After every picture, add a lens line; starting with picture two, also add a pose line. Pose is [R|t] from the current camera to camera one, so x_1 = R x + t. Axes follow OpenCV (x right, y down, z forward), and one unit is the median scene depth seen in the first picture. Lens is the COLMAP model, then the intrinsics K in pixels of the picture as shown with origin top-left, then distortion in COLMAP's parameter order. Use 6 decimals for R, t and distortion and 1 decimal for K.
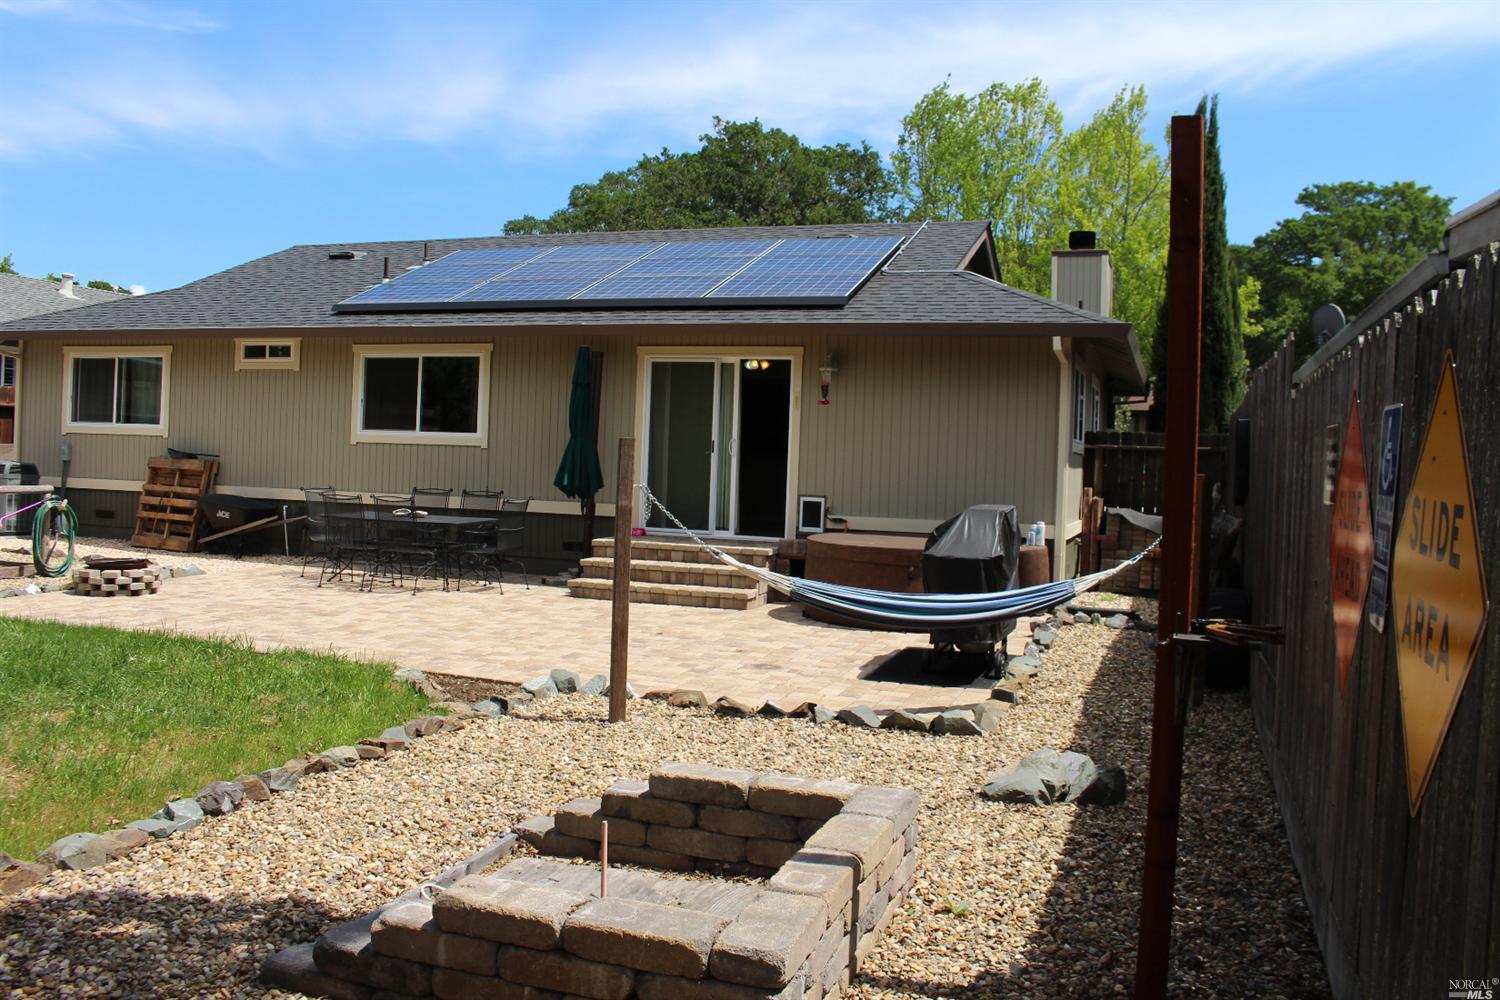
lens RADIAL K [[1225.0, 0, 792.0], [0, 1225.0, 478.1], [0, 0, 1]] dist [-0.155804, 0.136720]
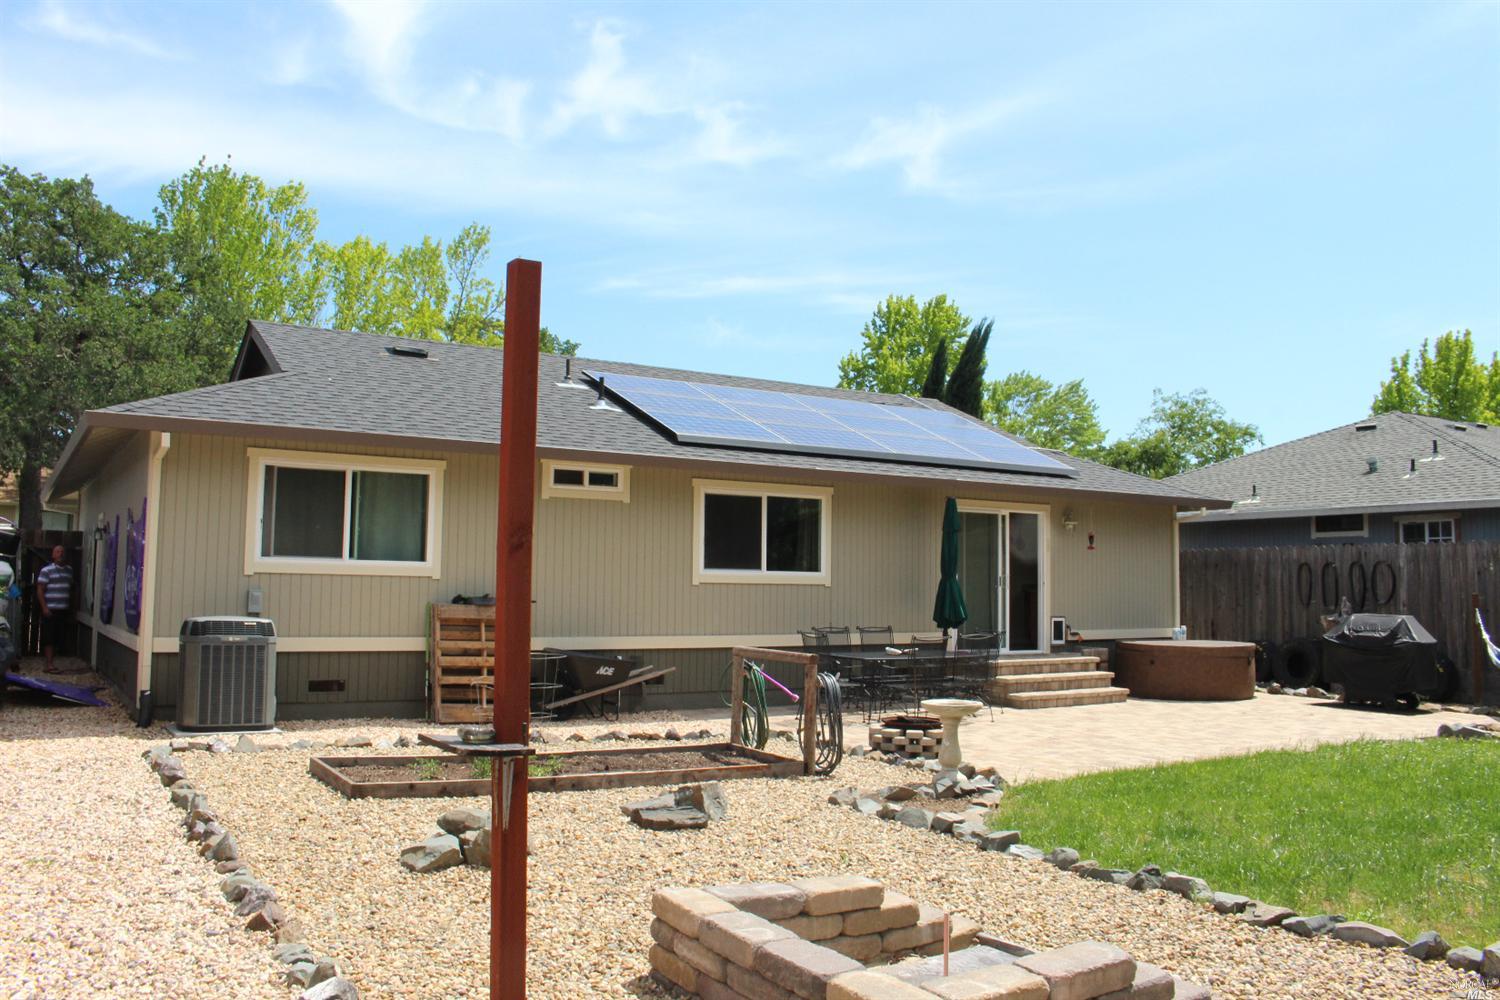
lens RADIAL K [[1225.0, 0, 792.0], [0, 1225.0, 478.1], [0, 0, 1]] dist [-0.155804, 0.136720]
pose [[0.628001, 0.043397, 0.777002, -1.076334], [0.017701, 0.997389, -0.070013, -0.043635], [-0.778011, 0.057722, 0.625593, 0.347156]]
